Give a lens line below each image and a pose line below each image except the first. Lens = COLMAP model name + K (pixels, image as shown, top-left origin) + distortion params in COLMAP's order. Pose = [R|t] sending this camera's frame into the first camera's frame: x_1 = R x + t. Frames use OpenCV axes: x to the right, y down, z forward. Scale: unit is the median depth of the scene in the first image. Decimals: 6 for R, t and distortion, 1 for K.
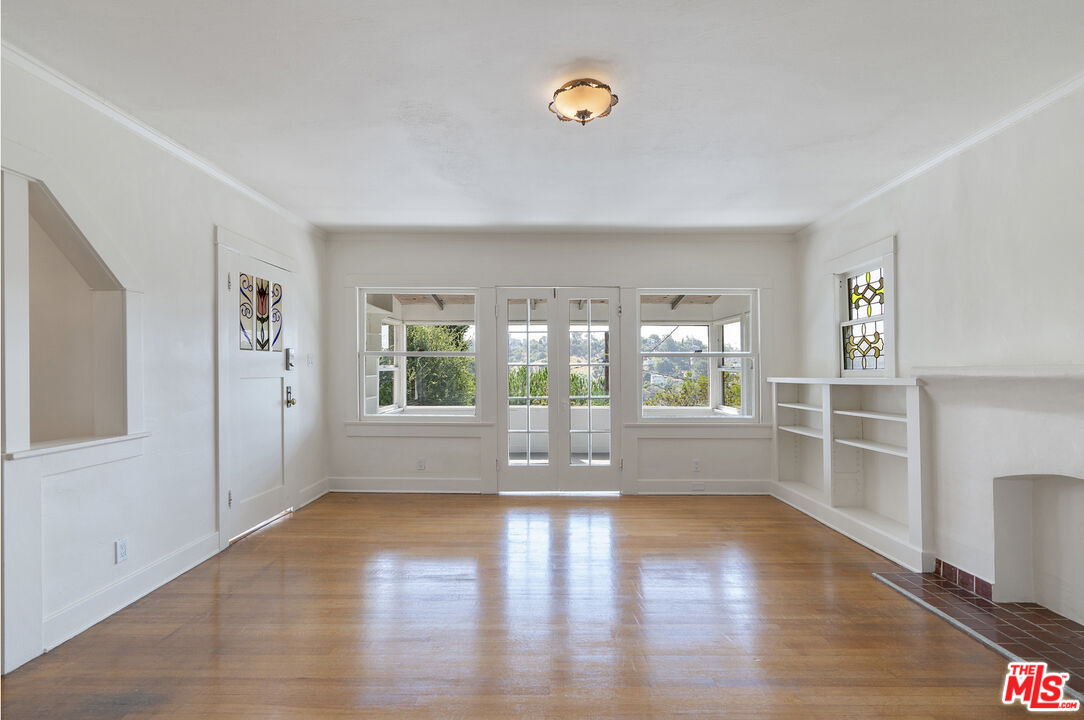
lens RADIAL K [[484.2, 0, 536.9], [0, 484.2, 365.7], [0, 0, 1]] dist [-0.012339, 0.002721]
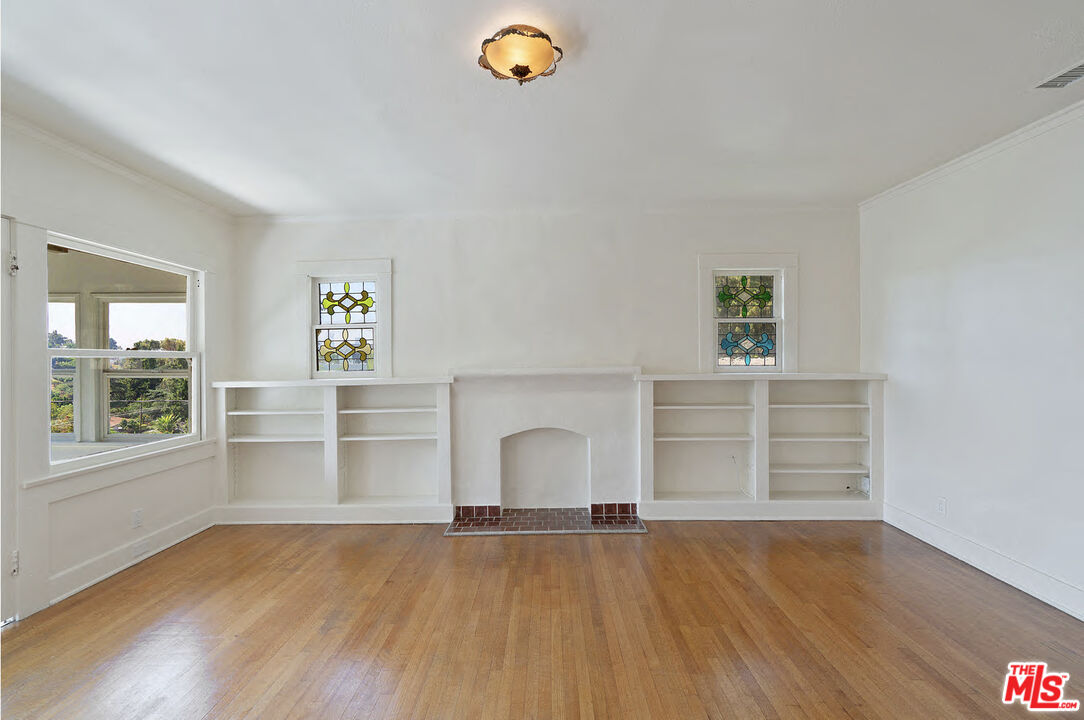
lens RADIAL K [[484.2, 0, 537.4], [0, 484.2, 359.9], [0, 0, 1]] dist [-0.012339, 0.002721]
pose [[0.002867, 0.004180, 0.999987, -0.401365], [0.000847, 0.999991, -0.004183, -0.011707], [-0.999996, 0.000859, 0.002863, 0.534941]]
